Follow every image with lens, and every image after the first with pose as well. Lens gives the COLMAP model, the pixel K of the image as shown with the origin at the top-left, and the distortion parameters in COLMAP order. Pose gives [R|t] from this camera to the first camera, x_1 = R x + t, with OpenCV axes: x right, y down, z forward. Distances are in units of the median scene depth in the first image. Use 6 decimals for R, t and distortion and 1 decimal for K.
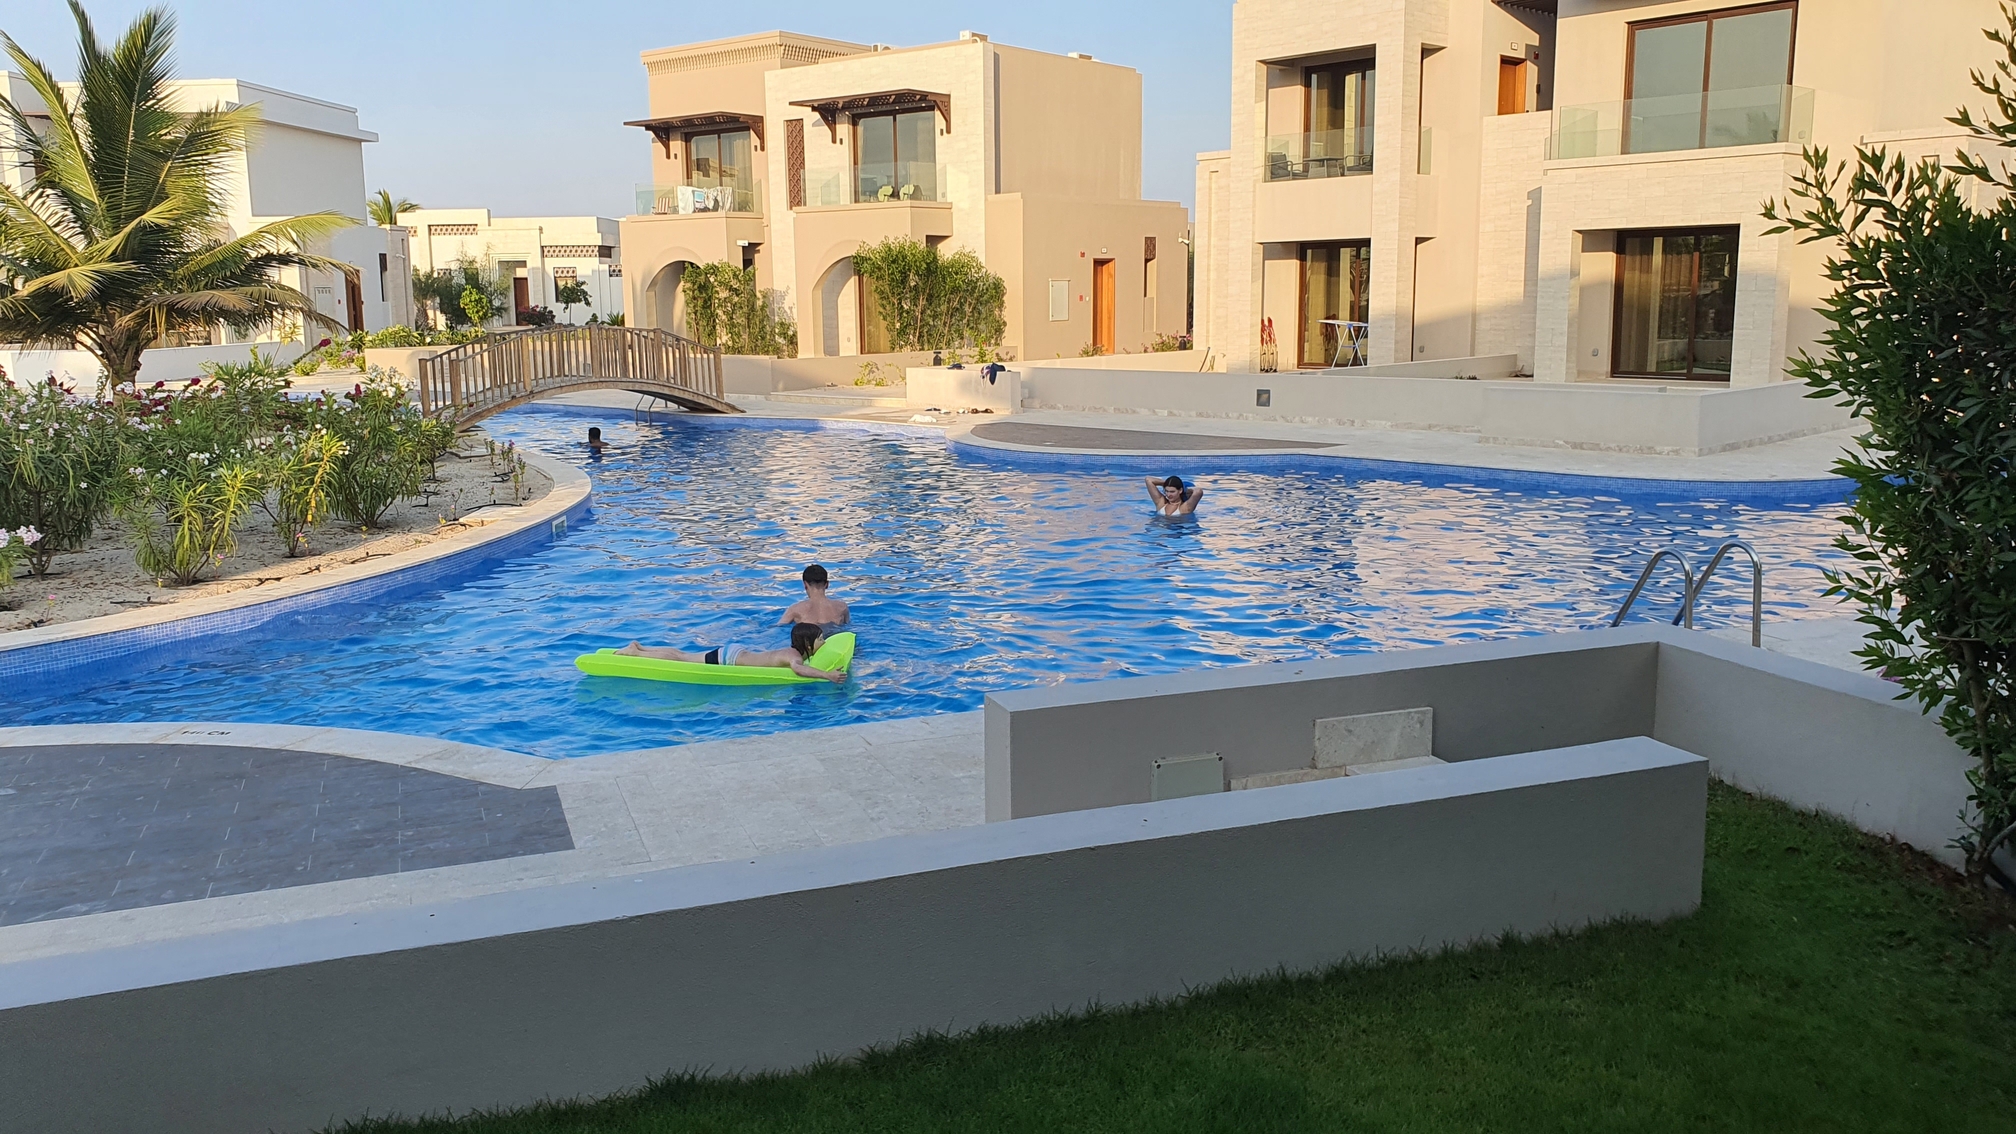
lens RADIAL K [[1599.8, 0, 982.3], [0, 1599.8, 540.6], [0, 0, 1]] dist [0.046546, -0.022453]
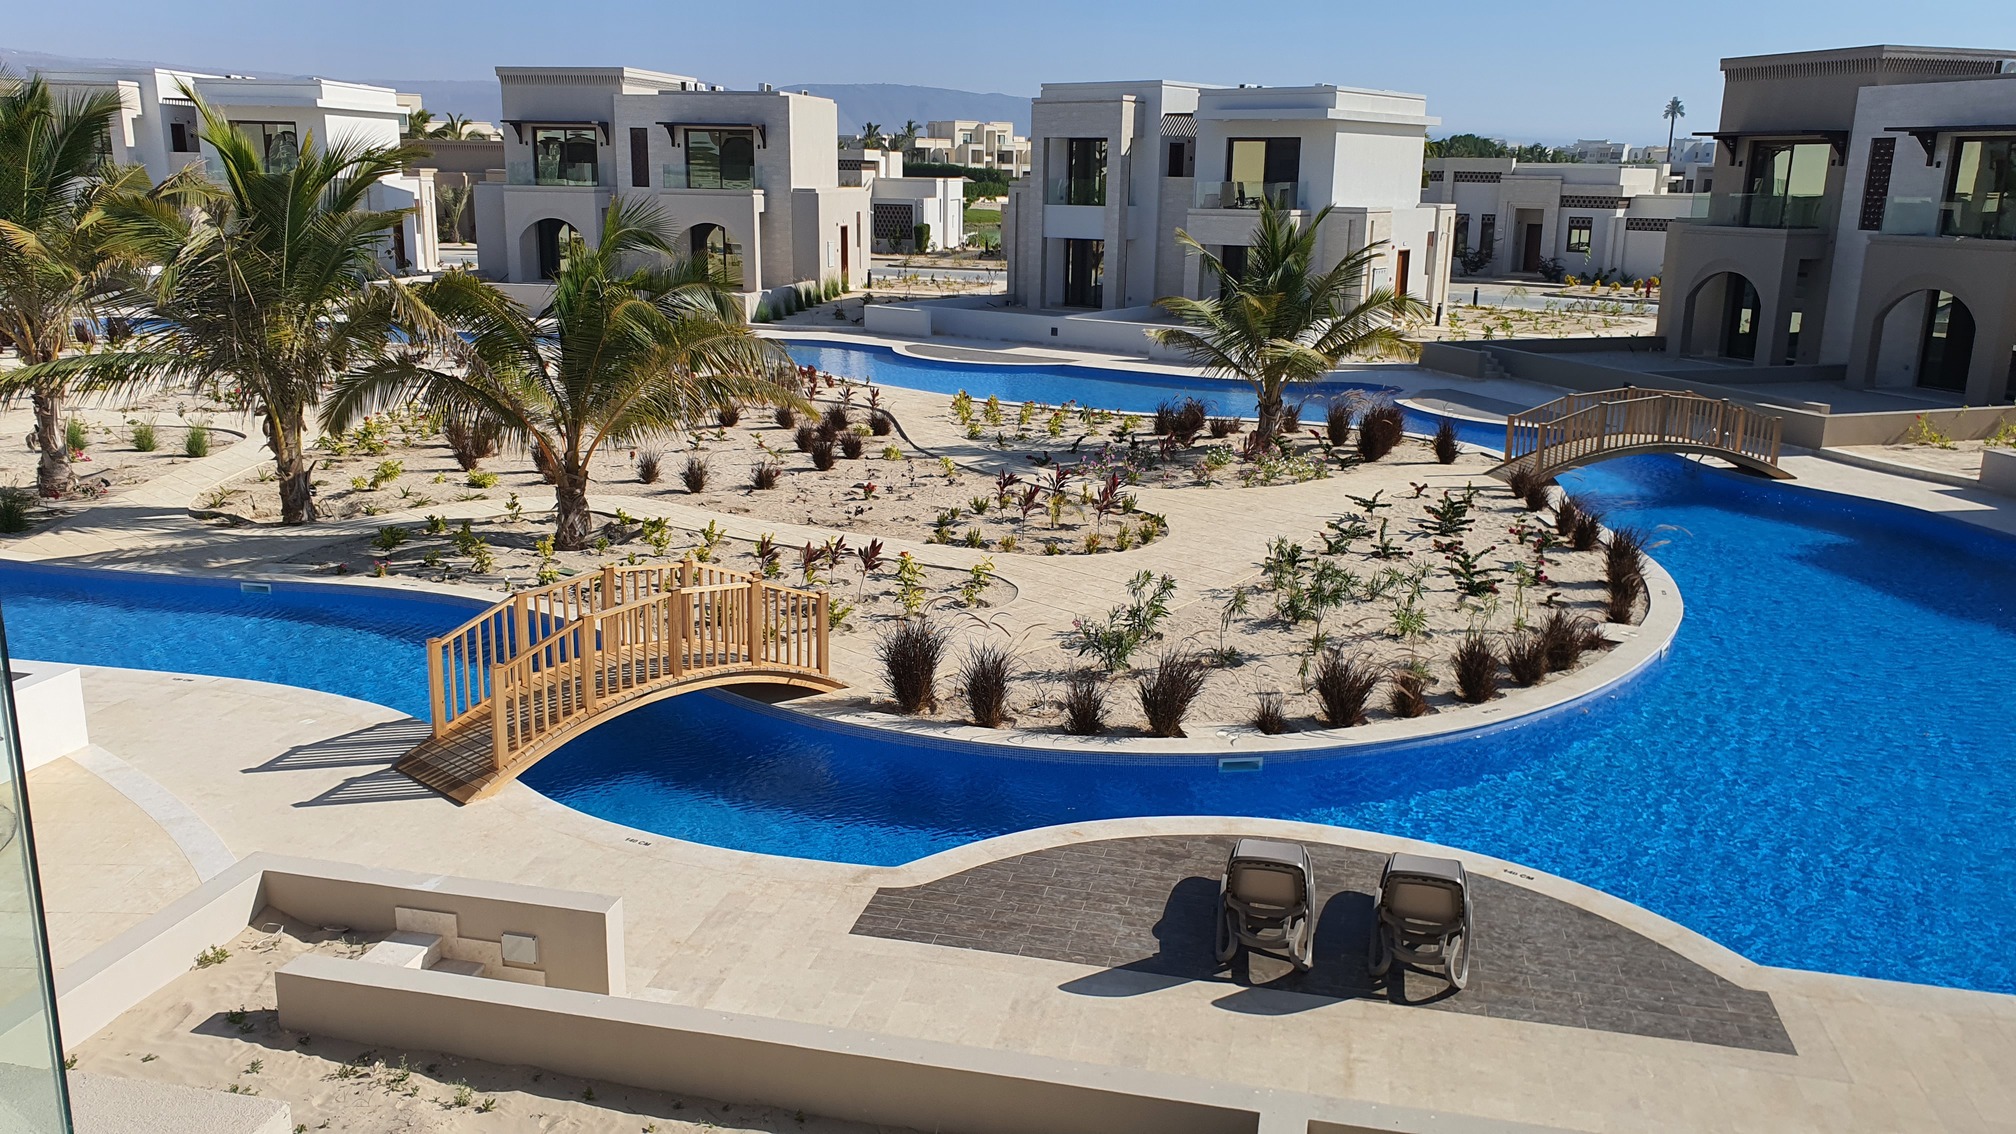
lens RADIAL K [[1599.8, 0, 996.5], [0, 1599.8, 564.3], [0, 0, 1]] dist [0.046546, -0.022453]
pose [[0.841575, 0.156962, -0.516832, -0.026691], [-0.112784, 0.986819, 0.116048, -0.074240], [0.528235, -0.039372, 0.848185, -0.153961]]
